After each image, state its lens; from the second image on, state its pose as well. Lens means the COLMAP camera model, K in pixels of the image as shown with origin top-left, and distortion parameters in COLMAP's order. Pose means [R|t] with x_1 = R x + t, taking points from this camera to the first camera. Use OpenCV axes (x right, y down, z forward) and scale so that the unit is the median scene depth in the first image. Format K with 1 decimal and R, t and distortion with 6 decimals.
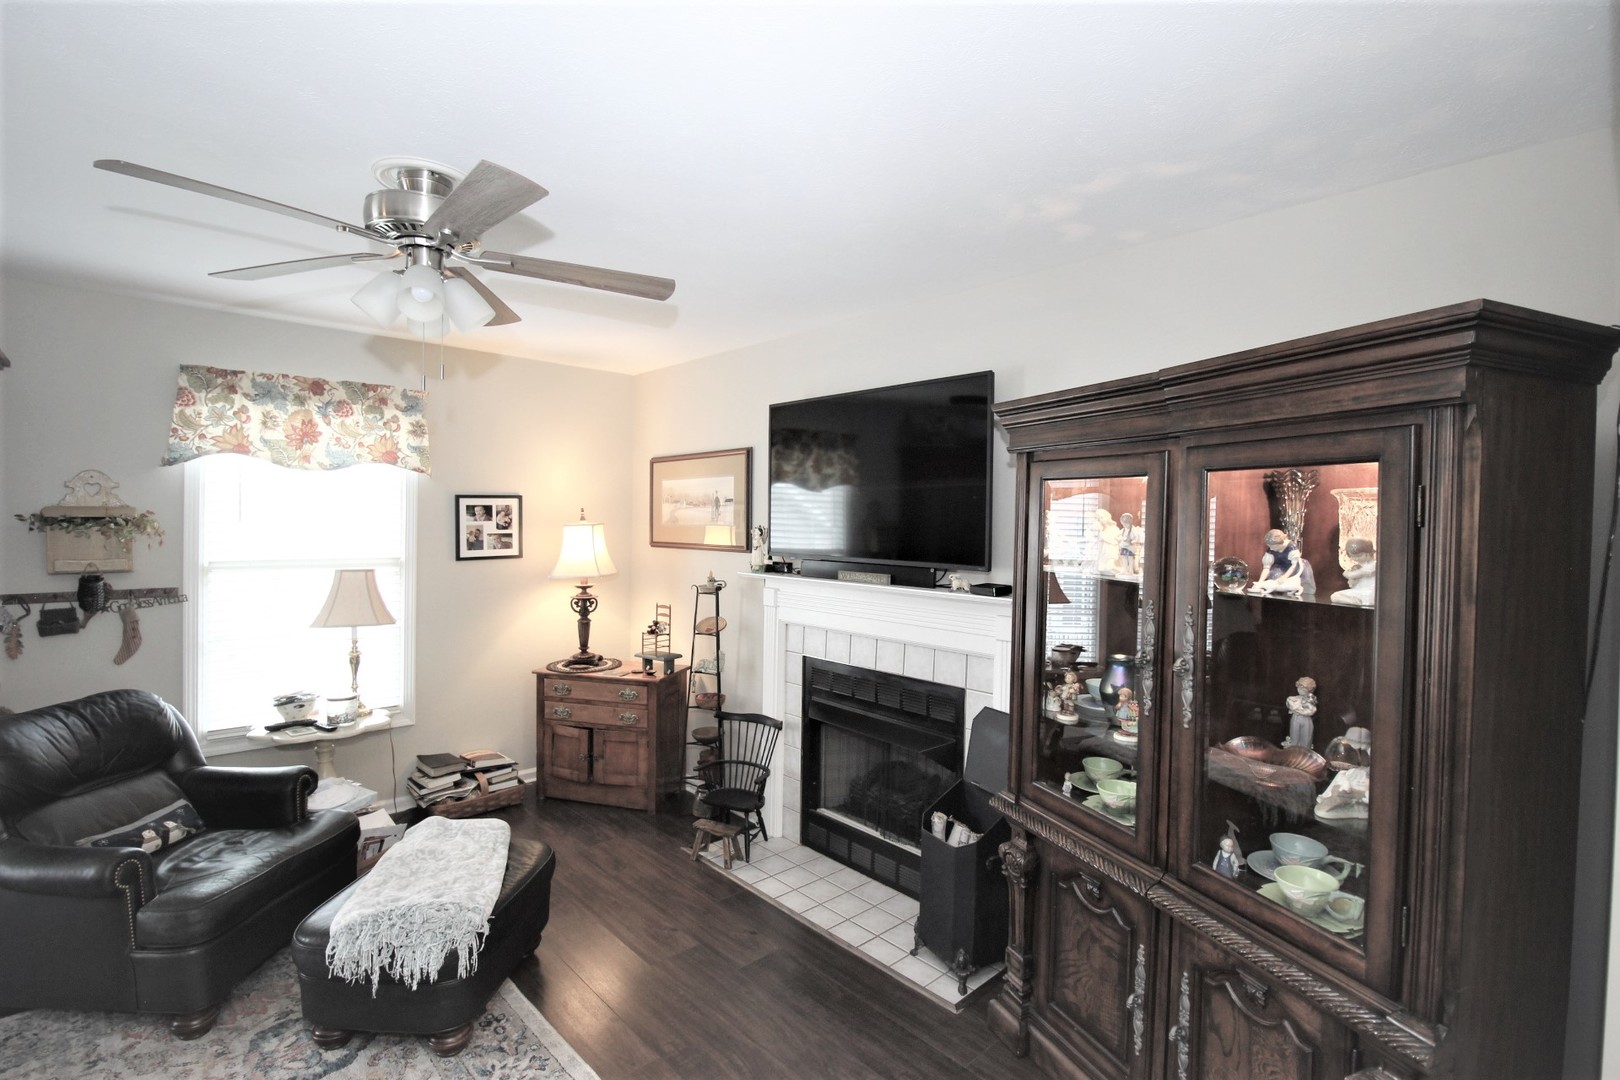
lens RADIAL K [[746.2, 0, 818.4], [0, 746.2, 534.7], [0, 0, 1]] dist [-0.009746, -0.001989]
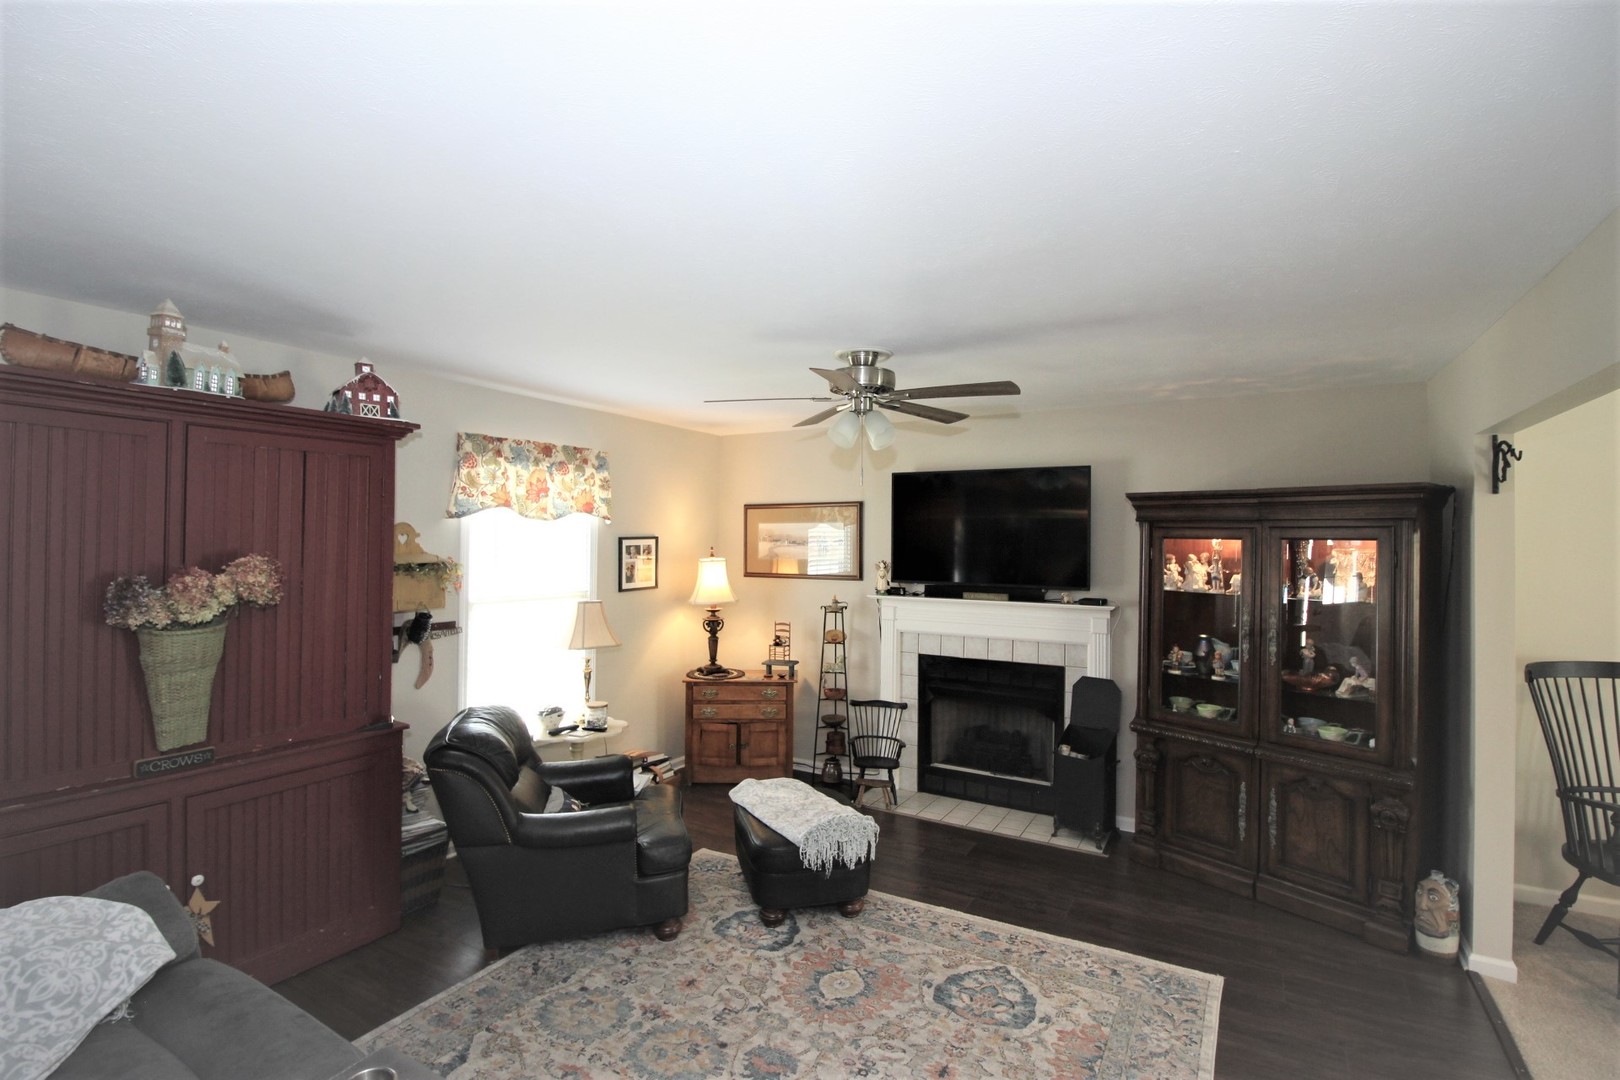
lens RADIAL K [[746.2, 0, 813.7], [0, 746.2, 539.6], [0, 0, 1]] dist [-0.009746, -0.001989]
pose [[0.957310, -0.004621, 0.289027, -0.569939], [0.010031, 0.999801, -0.017239, -0.027378], [-0.288890, 0.019402, 0.957166, -0.258533]]
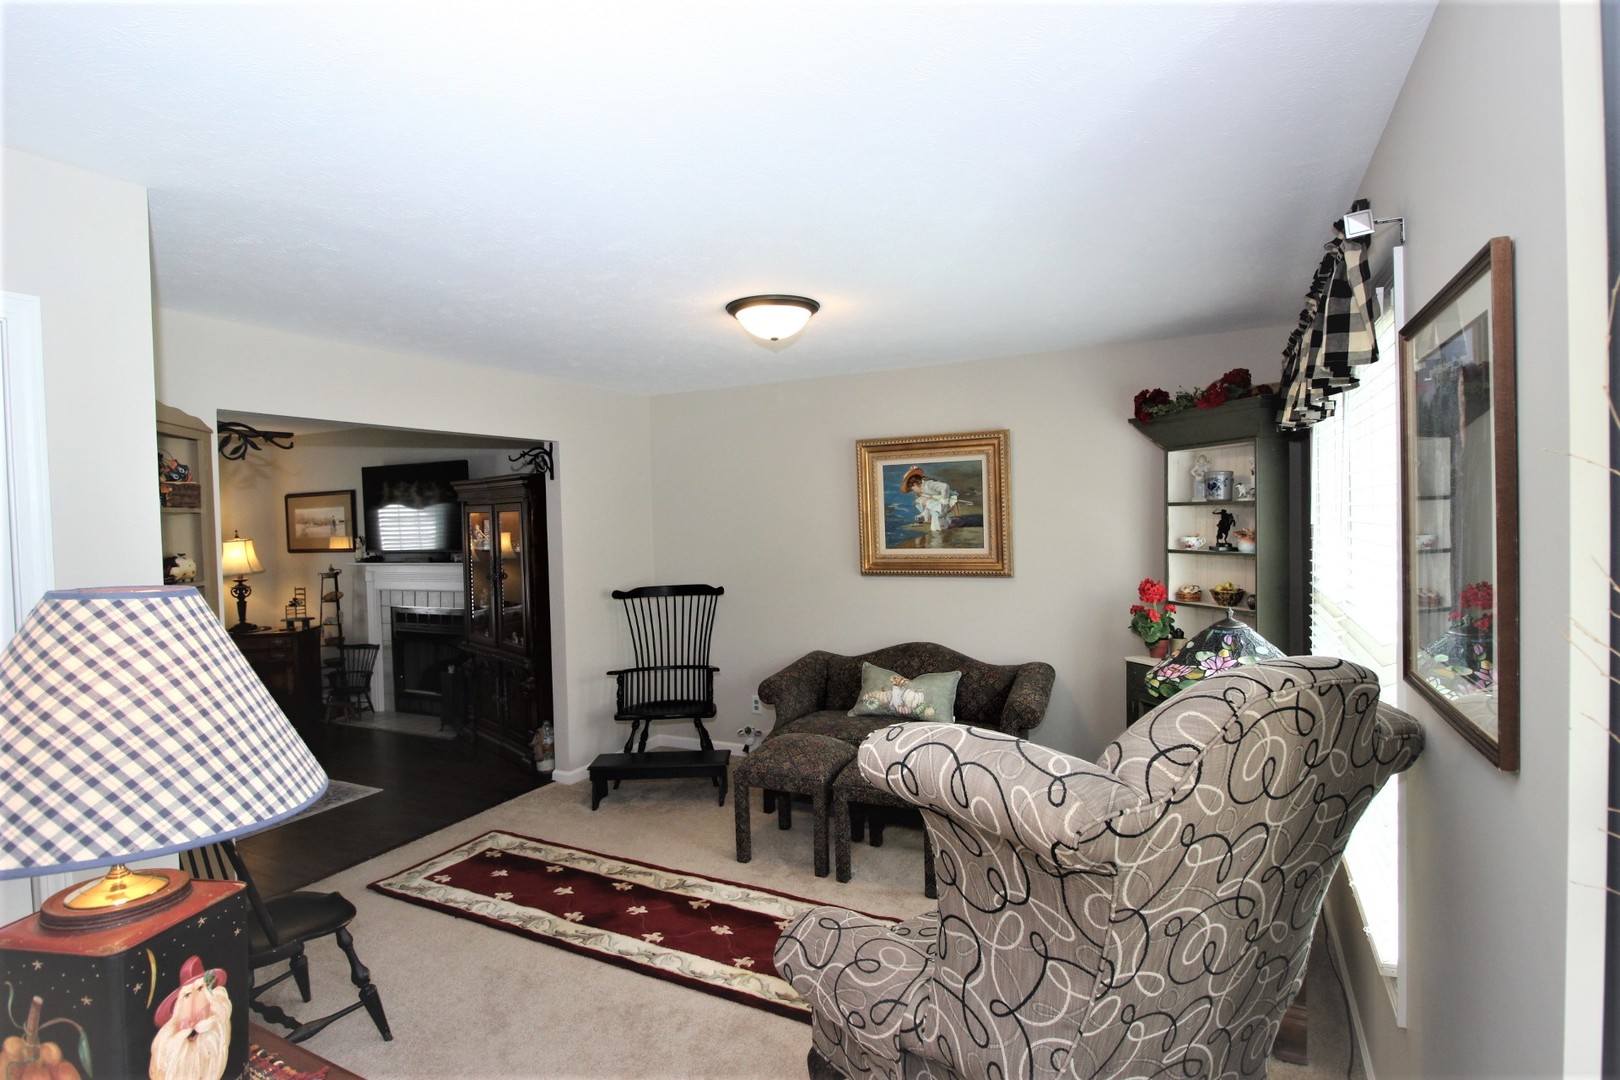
lens RADIAL K [[803.7, 0, 811.4], [0, 803.7, 536.7], [0, 0, 1]] dist [-0.001223, -0.000335]
pose [[0.935217, -0.050000, 0.350528, 0.242993], [0.047016, 0.998749, 0.017023, 0.007018], [-0.350941, 0.000561, 0.936398, -1.103518]]
